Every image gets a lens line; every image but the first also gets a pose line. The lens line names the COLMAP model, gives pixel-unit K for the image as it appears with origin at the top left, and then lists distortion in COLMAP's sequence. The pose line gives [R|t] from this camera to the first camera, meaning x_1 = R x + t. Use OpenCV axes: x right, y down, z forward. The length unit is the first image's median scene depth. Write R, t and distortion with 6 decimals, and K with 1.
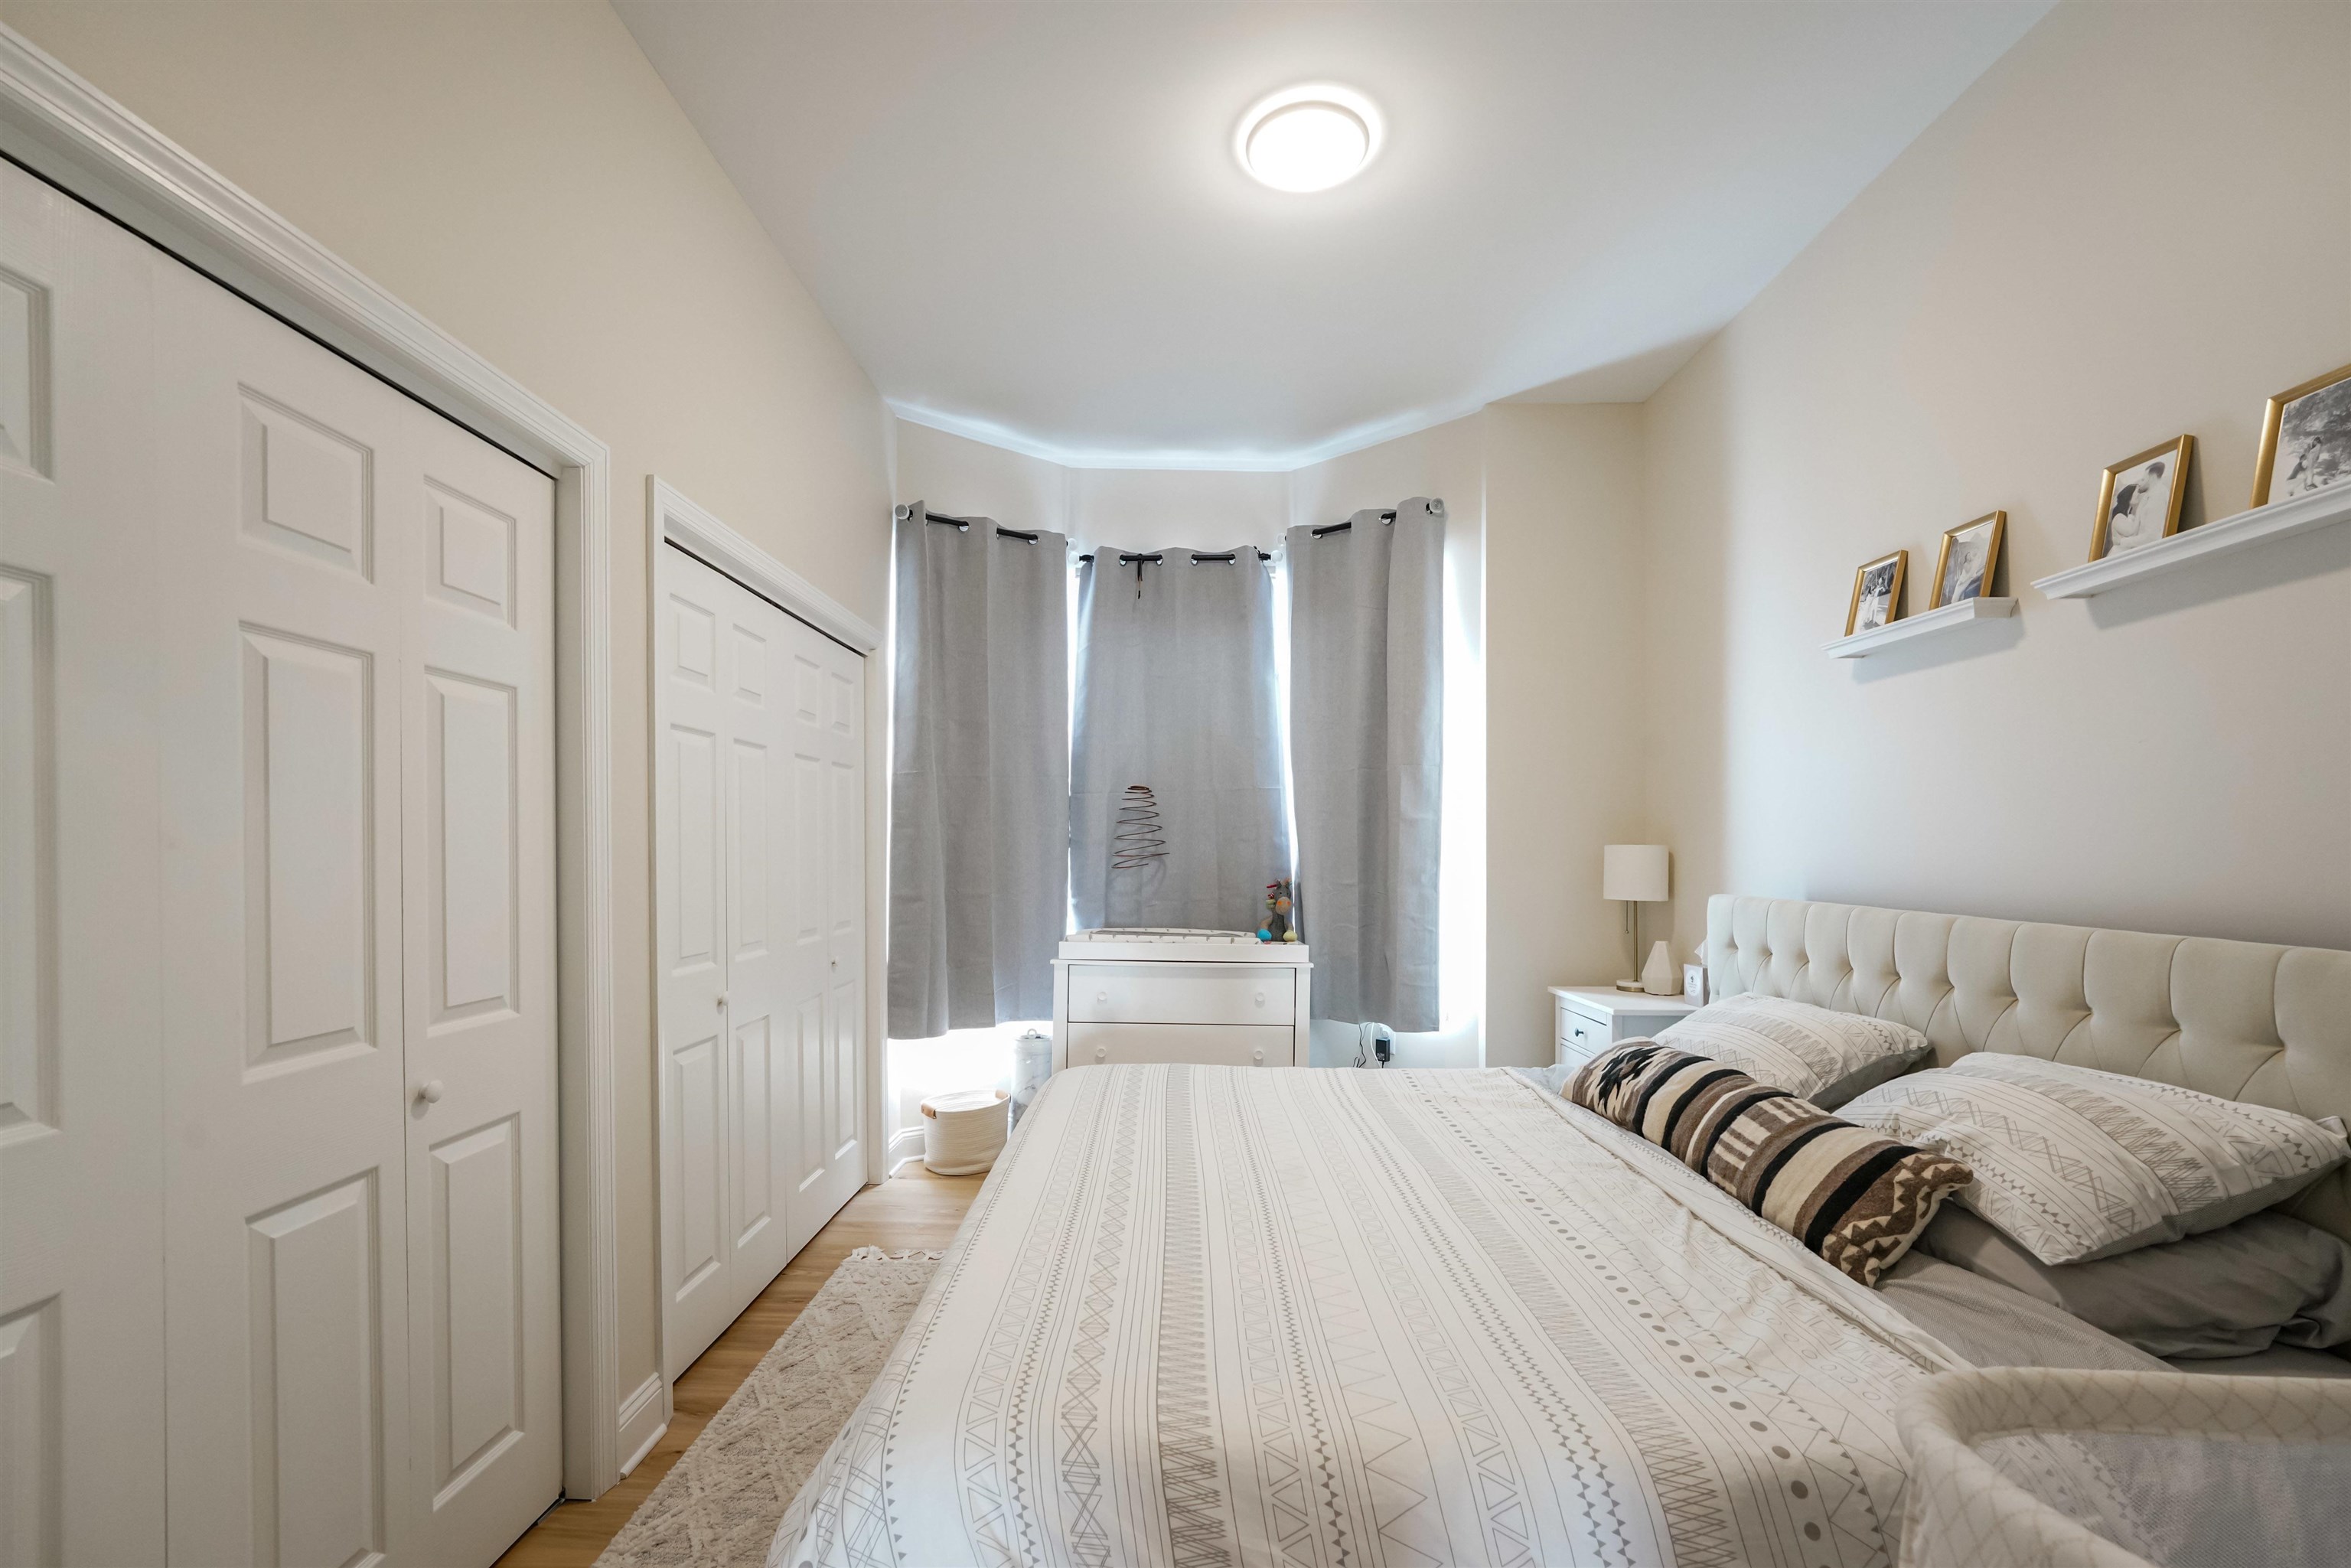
lens RADIAL K [[948.0, 0, 1157.8], [0, 948.0, 845.5], [0, 0, 1]] dist [-0.004195, 0.001346]
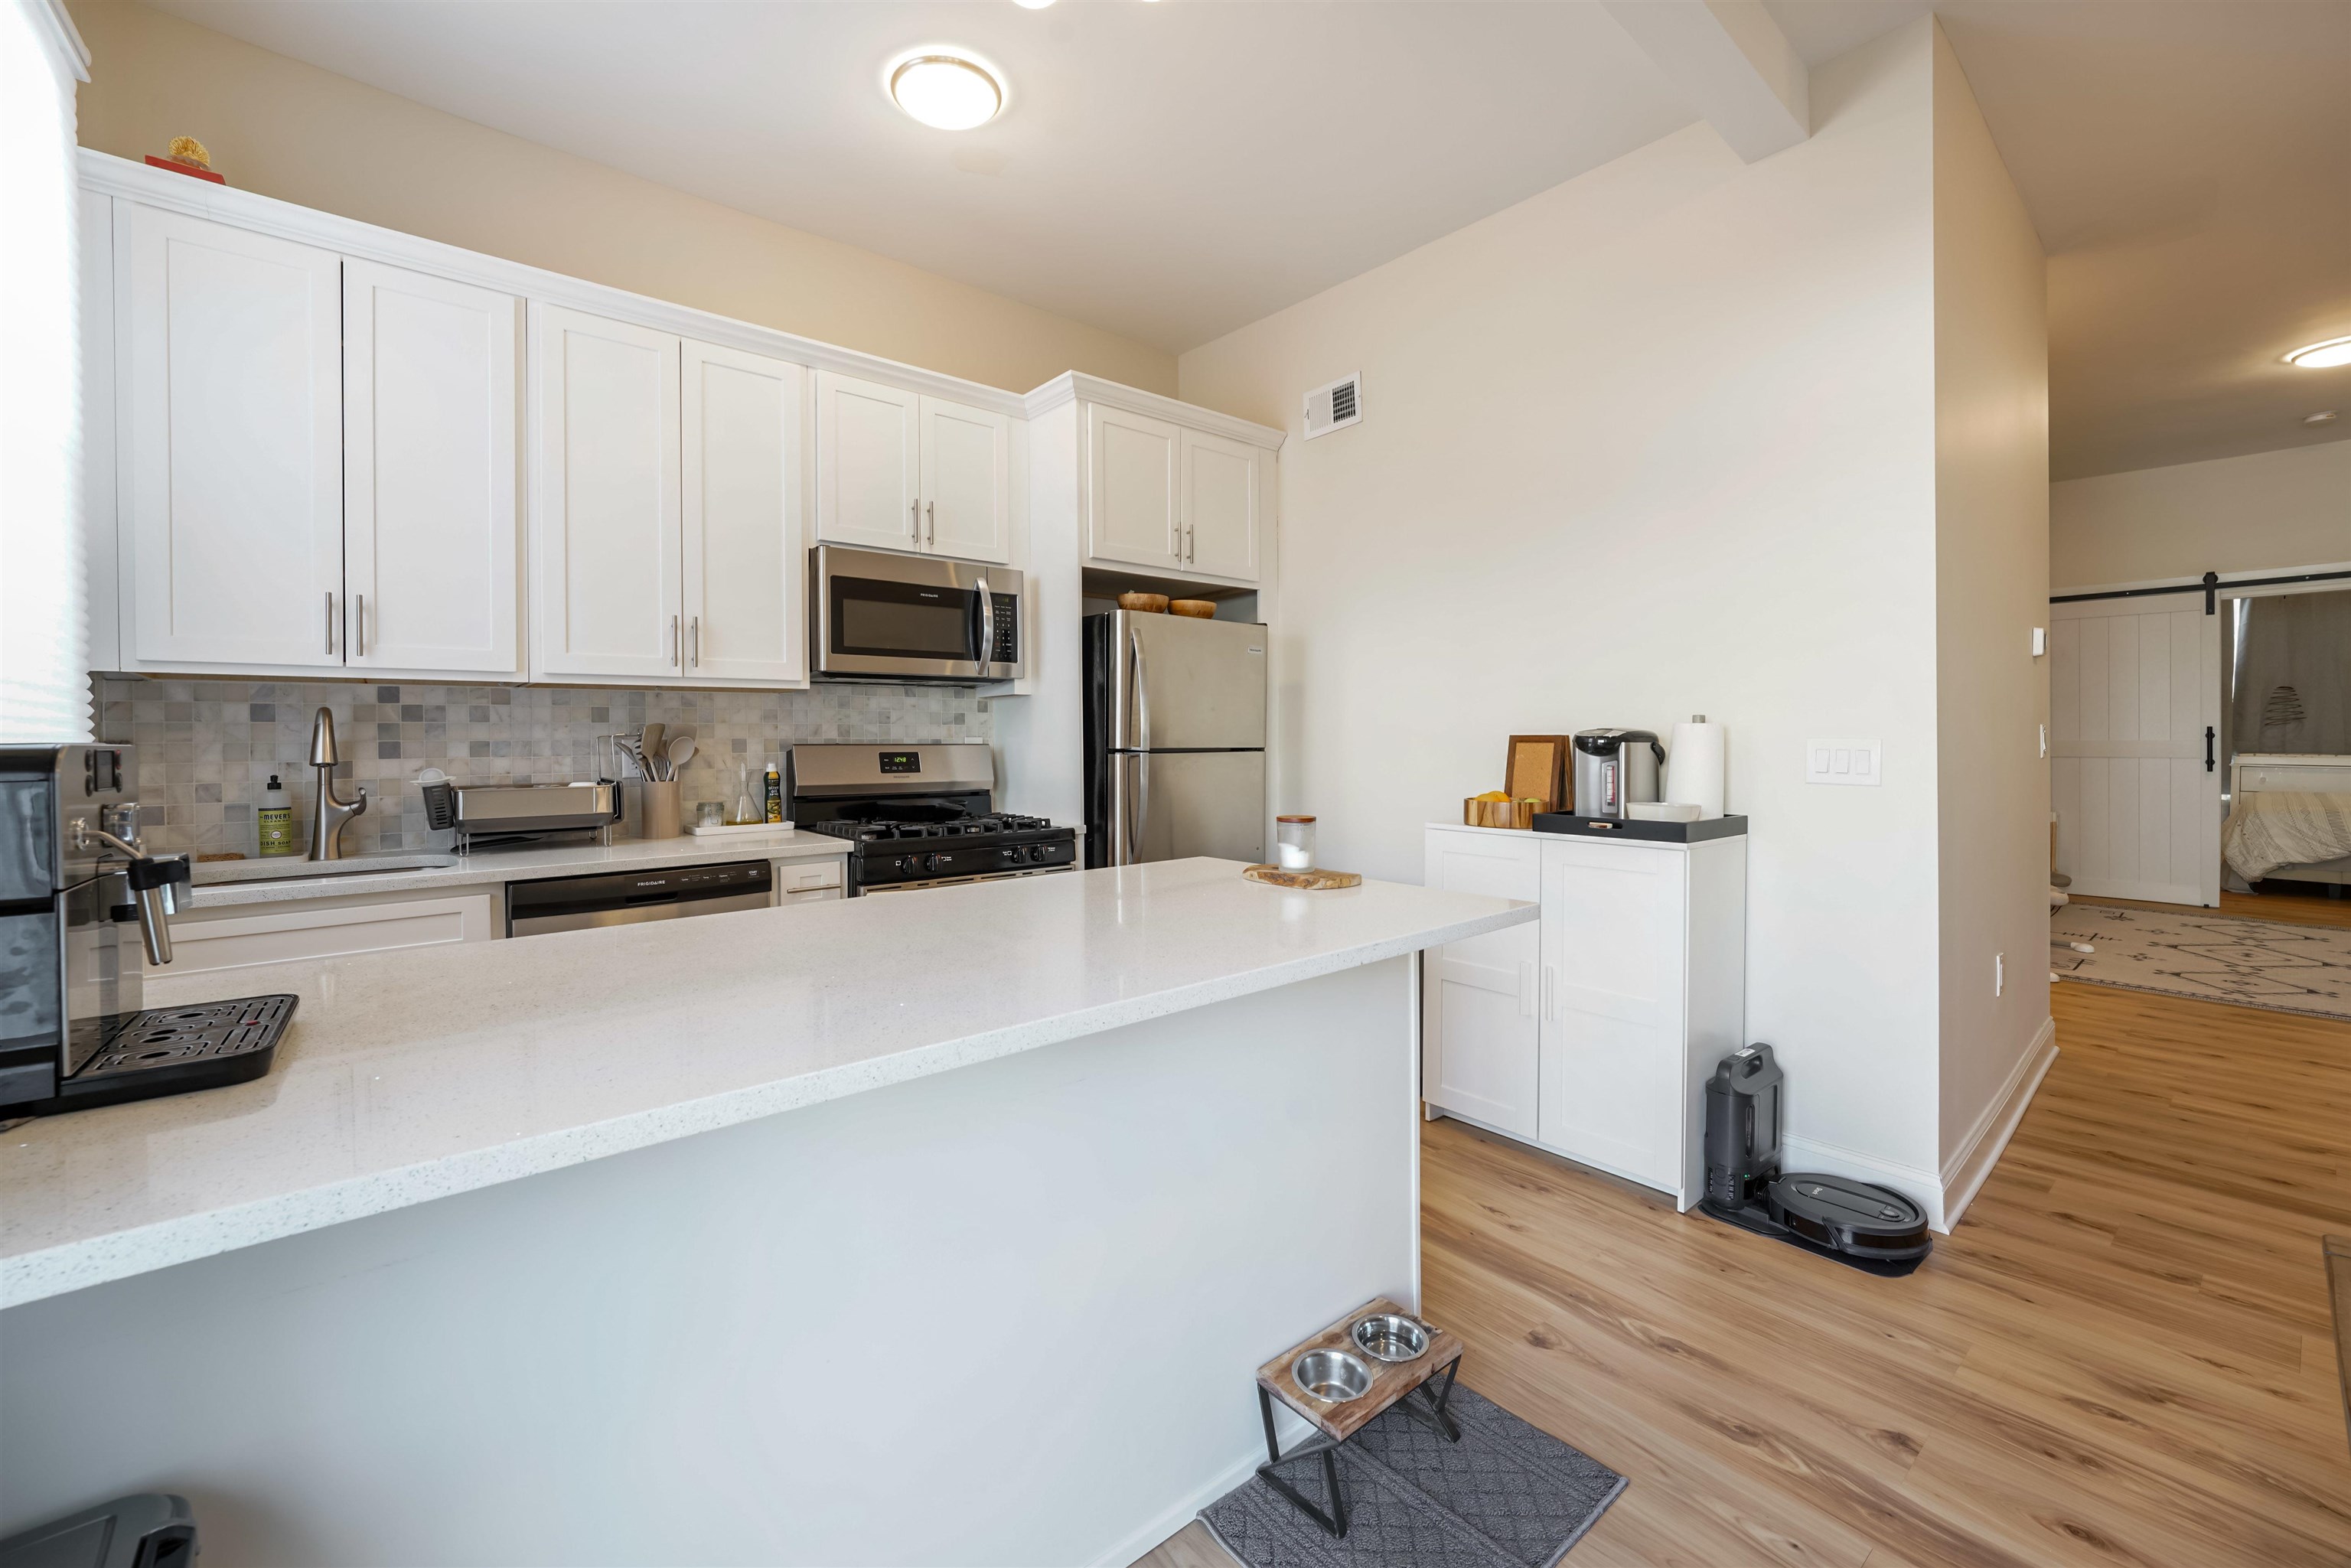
lens RADIAL K [[948.0, 0, 1185.3], [0, 948.0, 740.7], [0, 0, 1]] dist [-0.004195, 0.001346]
pose [[0.680503, -0.002806, -0.732740, -0.155794], [0.008975, 0.999950, 0.004506, 0.029599], [0.732691, -0.009643, 0.680493, -2.434203]]
